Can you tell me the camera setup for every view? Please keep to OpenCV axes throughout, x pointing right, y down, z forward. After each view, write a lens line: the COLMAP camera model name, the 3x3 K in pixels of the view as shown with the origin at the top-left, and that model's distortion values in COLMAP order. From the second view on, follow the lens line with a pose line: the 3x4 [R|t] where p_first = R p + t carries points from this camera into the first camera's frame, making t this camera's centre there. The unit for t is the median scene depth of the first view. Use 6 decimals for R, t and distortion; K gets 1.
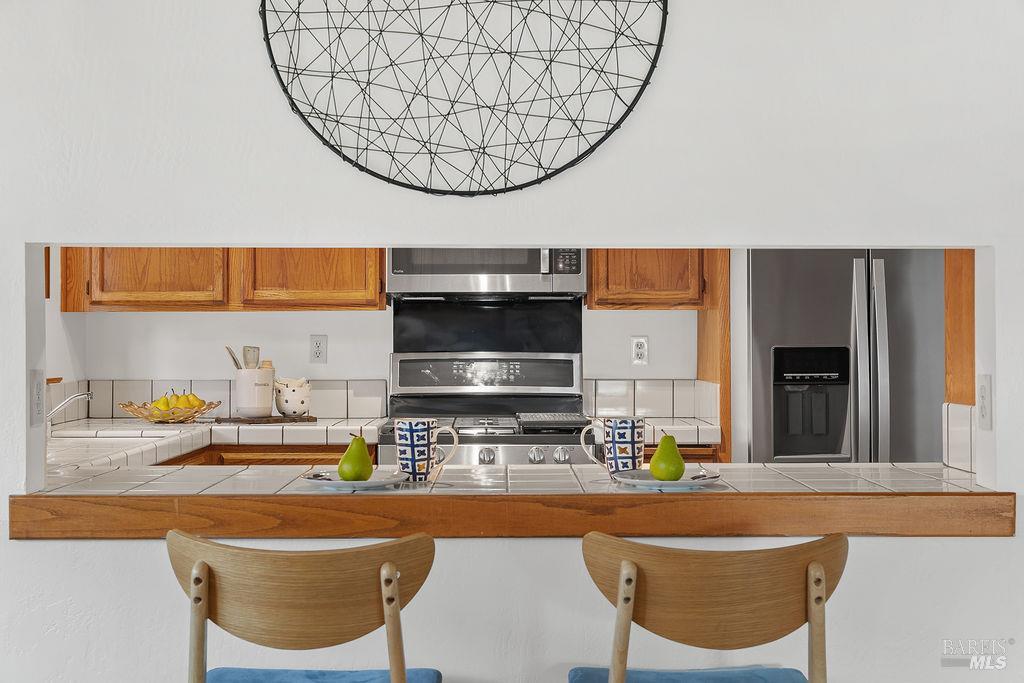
lens RADIAL K [[1366.9, 0, 512.0], [0, 1366.9, 341.5], [0, 0, 1]] dist [-0.012531, -0.005508]
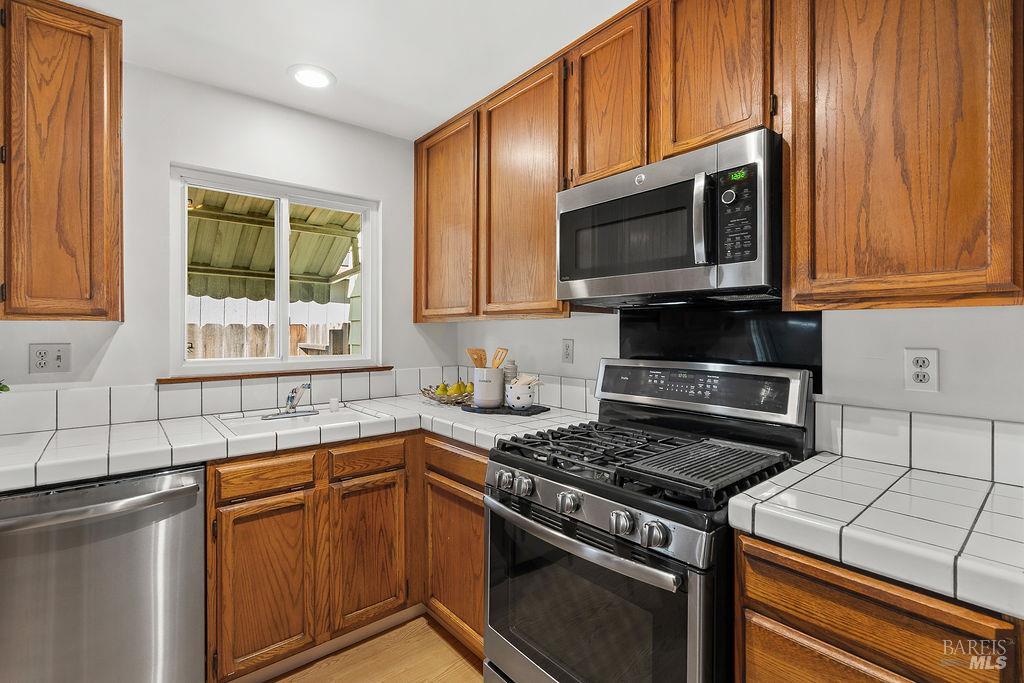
lens RADIAL K [[472.1, 0, 504.6], [0, 472.1, 329.8], [0, 0, 1]] dist [-0.003140, 0.000312]
pose [[0.634546, -0.000586, -0.772885, 0.151824], [-0.001912, 0.999995, -0.002328, -0.012975], [0.772882, 0.002955, 0.634542, 0.737805]]
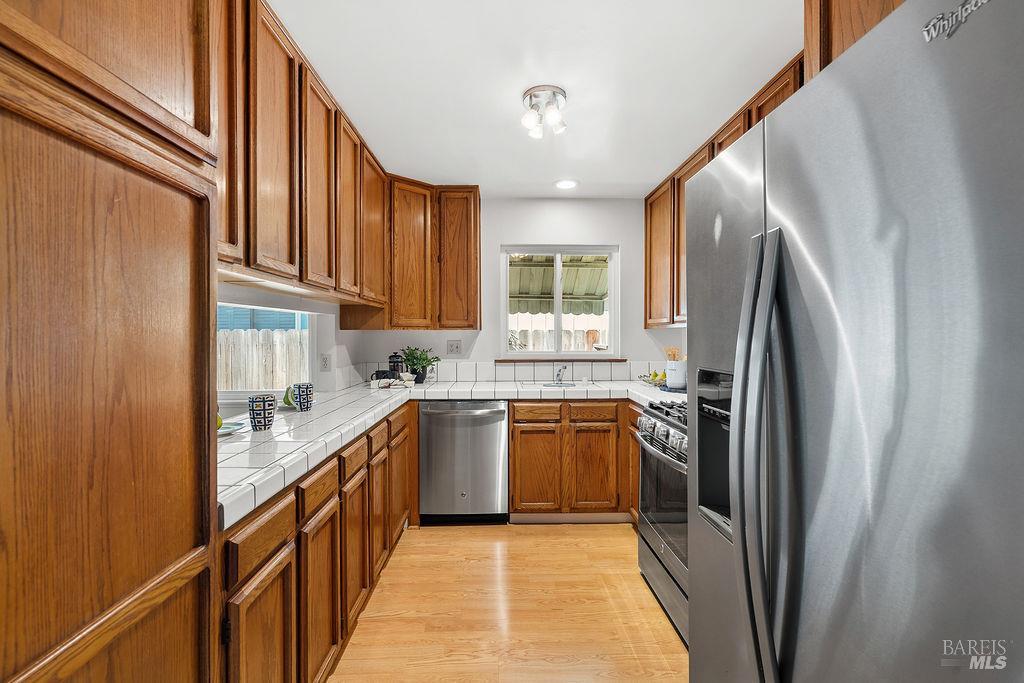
lens RADIAL K [[467.8, 0, 511.3], [0, 467.8, 335.5], [0, 0, 1]] dist [0.002638, 0.000884]
pose [[0.021939, 0.003134, -0.999754, 0.406236], [-0.001881, 0.999993, 0.003094, -0.013502], [0.999758, 0.001813, 0.021945, 0.772238]]
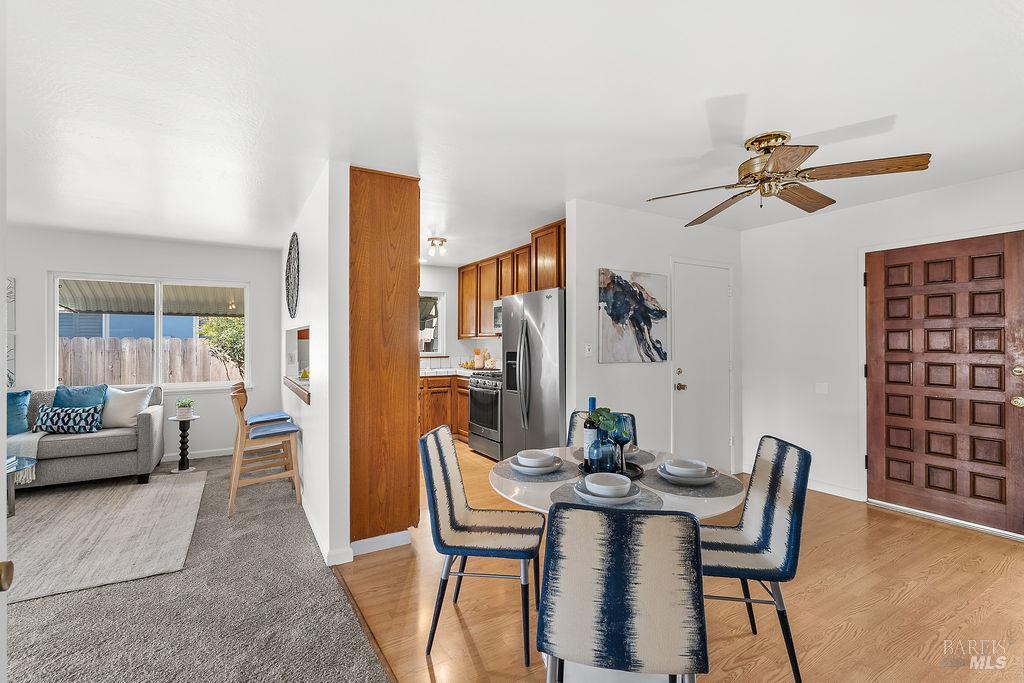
lens RADIAL K [[461.9, 0, 514.9], [0, 461.9, 343.2], [0, 0, 1]] dist [-0.008235, 0.000220]
pose [[0.514422, 0.003279, -0.857531, 0.898957], [-0.003022, 0.999993, 0.002010, -0.014110], [0.857532, 0.001558, 0.514428, 0.453662]]
